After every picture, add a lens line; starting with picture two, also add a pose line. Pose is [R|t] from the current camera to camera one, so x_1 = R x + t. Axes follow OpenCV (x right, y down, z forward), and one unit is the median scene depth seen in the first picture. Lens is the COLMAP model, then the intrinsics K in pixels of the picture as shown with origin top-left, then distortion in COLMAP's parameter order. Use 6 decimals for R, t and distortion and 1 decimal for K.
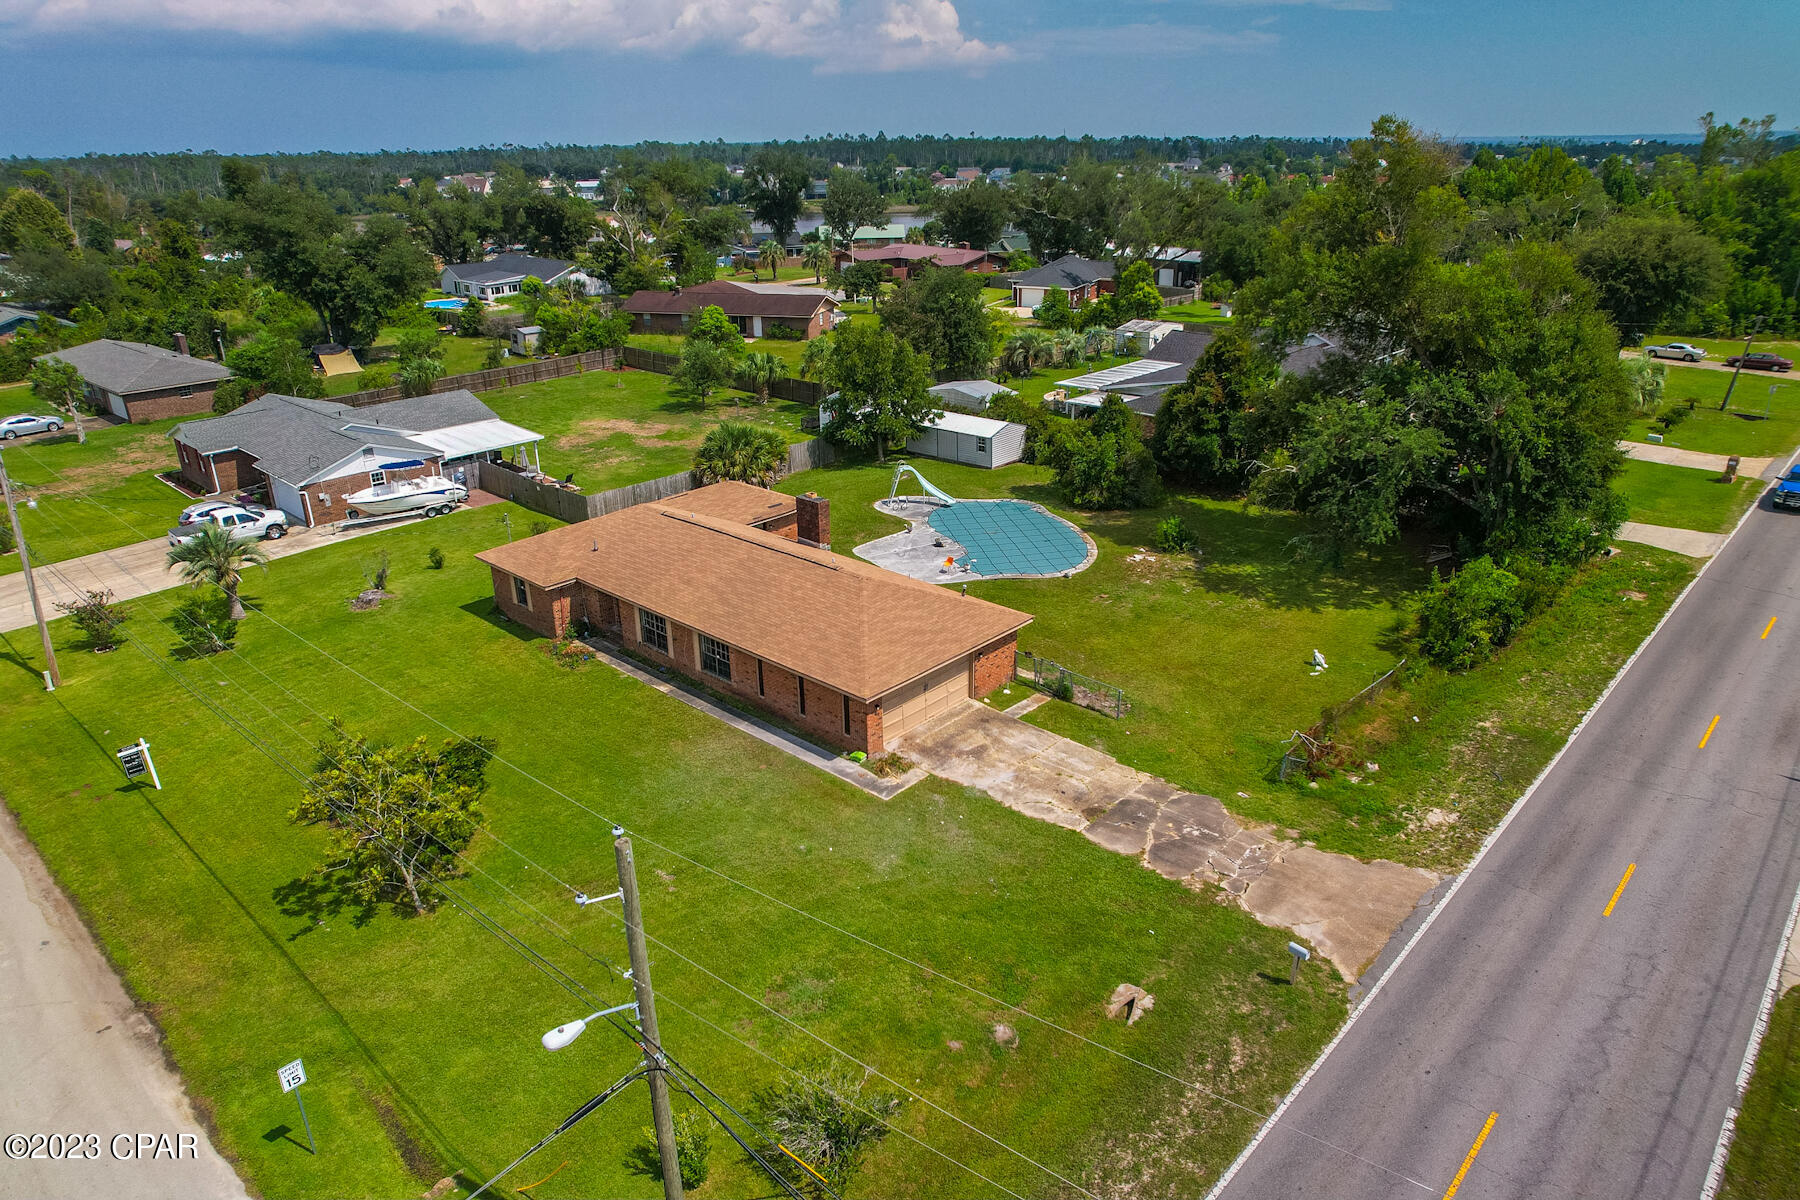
lens RADIAL K [[1151.7, 0, 901.7], [0, 1151.7, 611.9], [0, 0, 1]] dist [-0.069253, 0.058235]
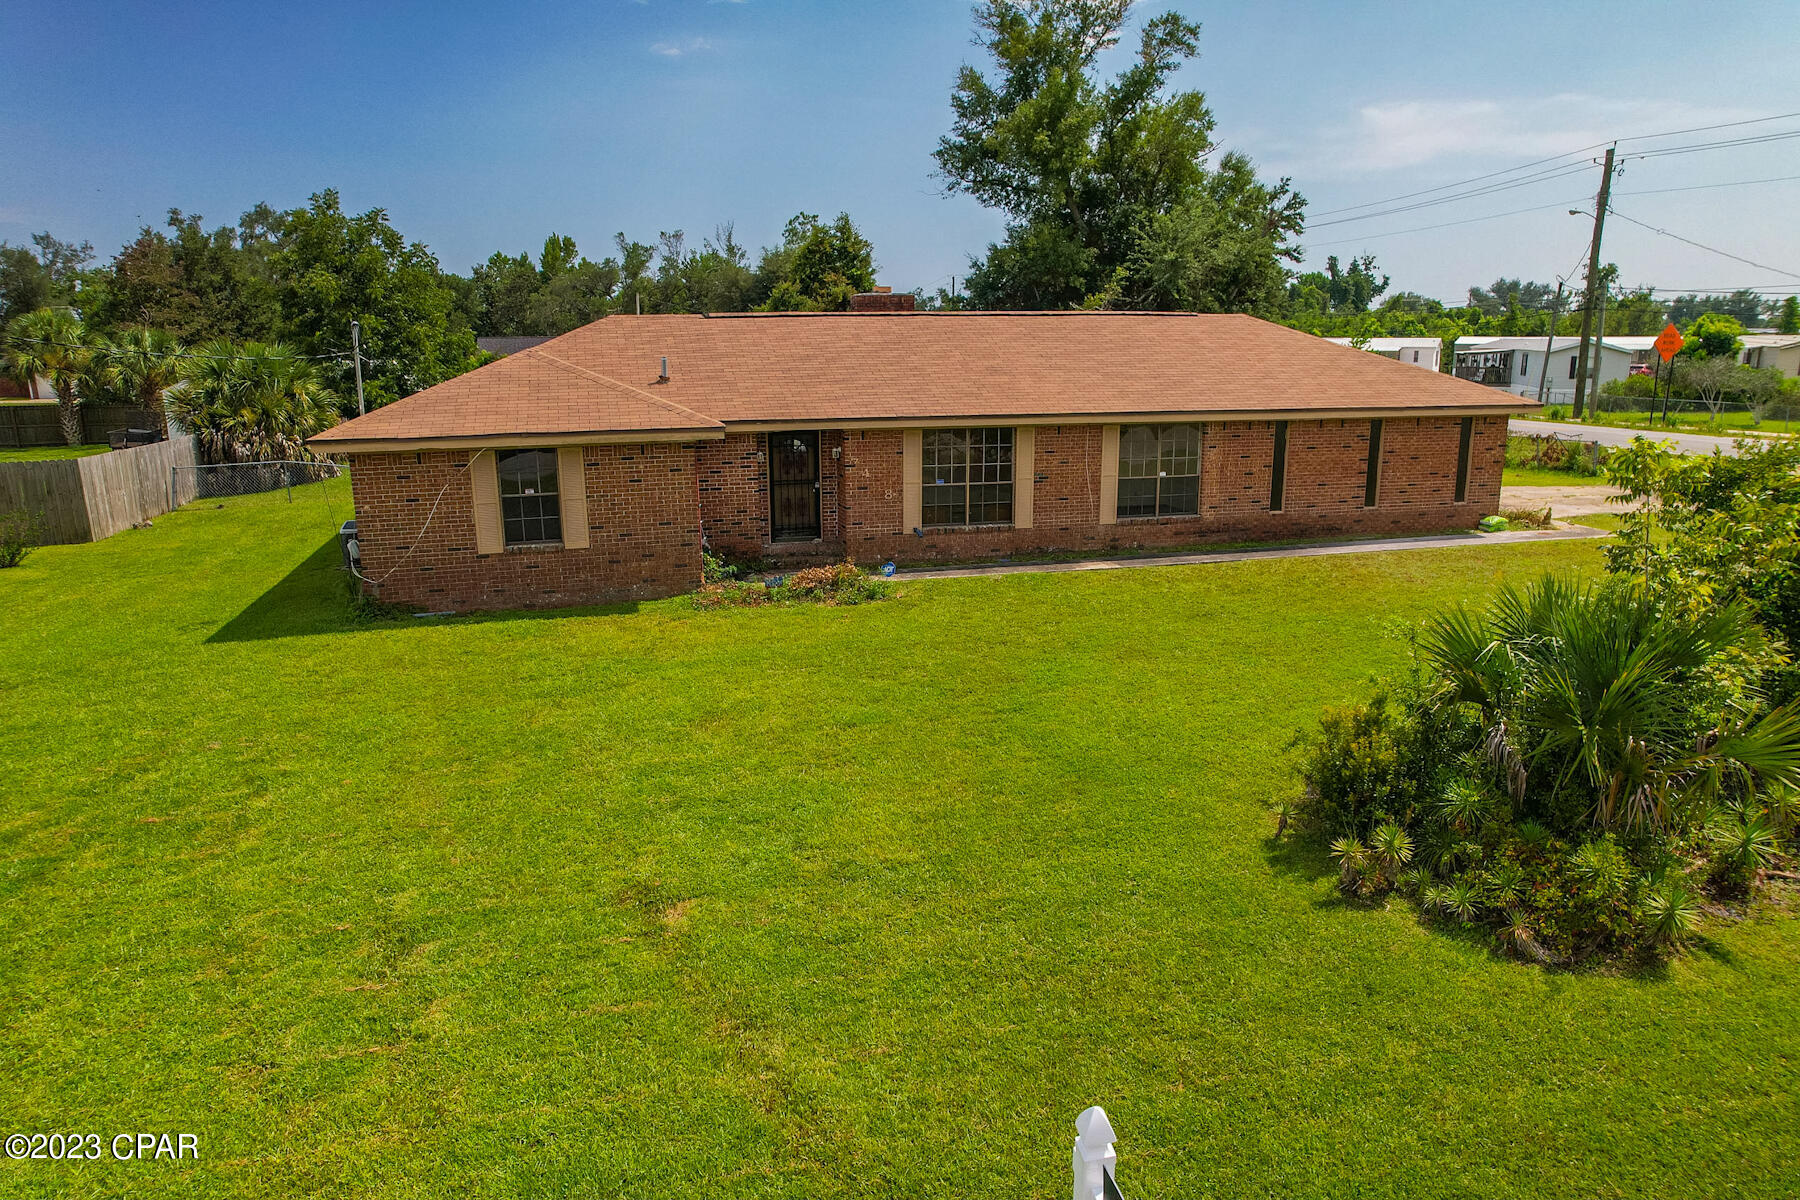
lens RADIAL K [[1151.7, 0, 901.7], [0, 1151.7, 611.9], [0, 0, 1]] dist [-0.069253, 0.058235]
pose [[0.527983, -0.184441, 0.828985, -0.608378], [0.325504, 0.945536, 0.003058, 0.053178], [-0.784399, 0.268223, 0.559263, 0.763392]]
